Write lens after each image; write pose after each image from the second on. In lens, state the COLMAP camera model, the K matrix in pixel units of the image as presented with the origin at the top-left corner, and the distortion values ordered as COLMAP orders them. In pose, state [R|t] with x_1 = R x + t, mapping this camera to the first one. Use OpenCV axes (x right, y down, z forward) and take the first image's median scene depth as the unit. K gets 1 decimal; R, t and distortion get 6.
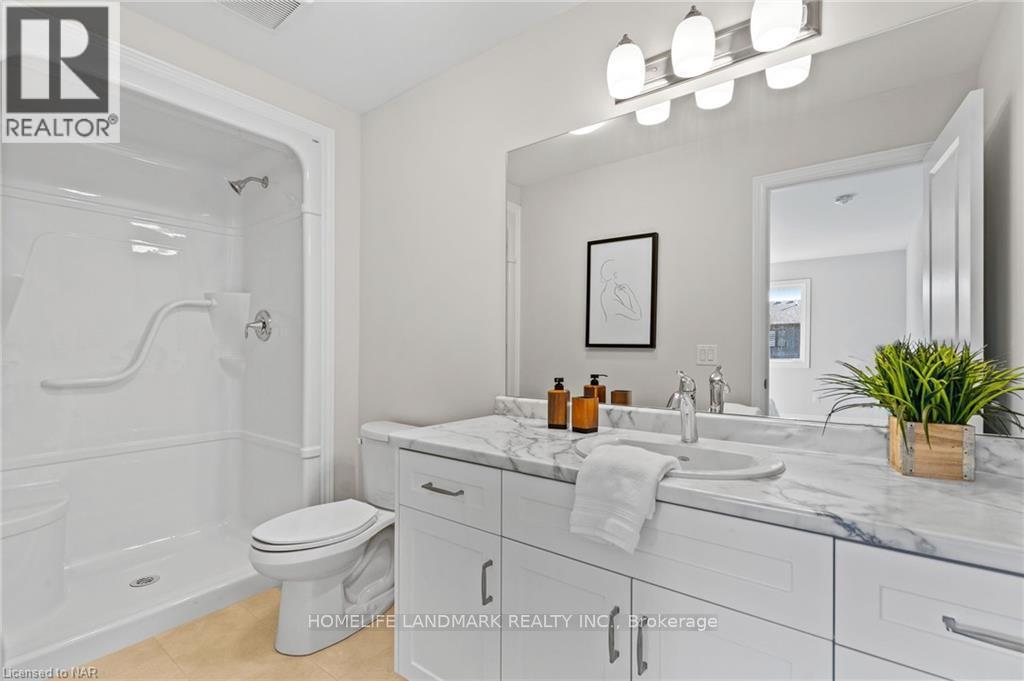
lens RADIAL K [[478.0, 0, 510.1], [0, 478.0, 343.9], [0, 0, 1]] dist [0.001233, 0.000425]
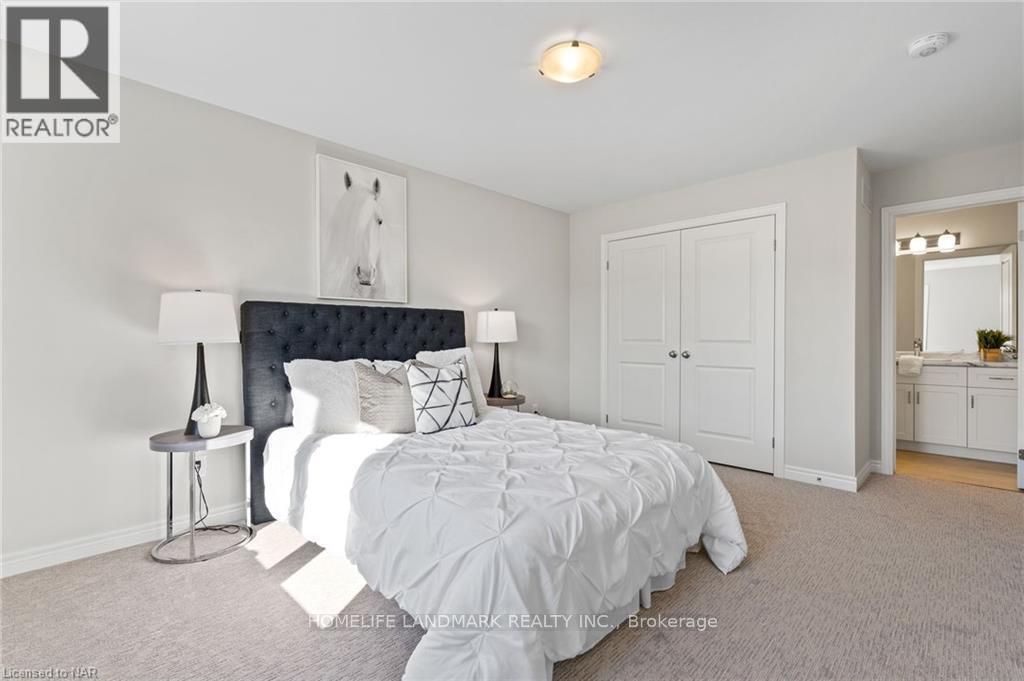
lens RADIAL K [[478.0, 0, 511.0], [0, 478.0, 338.8], [0, 0, 1]] dist [0.001233, 0.000425]
pose [[0.992661, 0.002272, -0.120906, -2.747293], [-0.002438, 0.999996, -0.001222, 0.087797], [0.120903, 0.001508, 0.992663, -3.617771]]
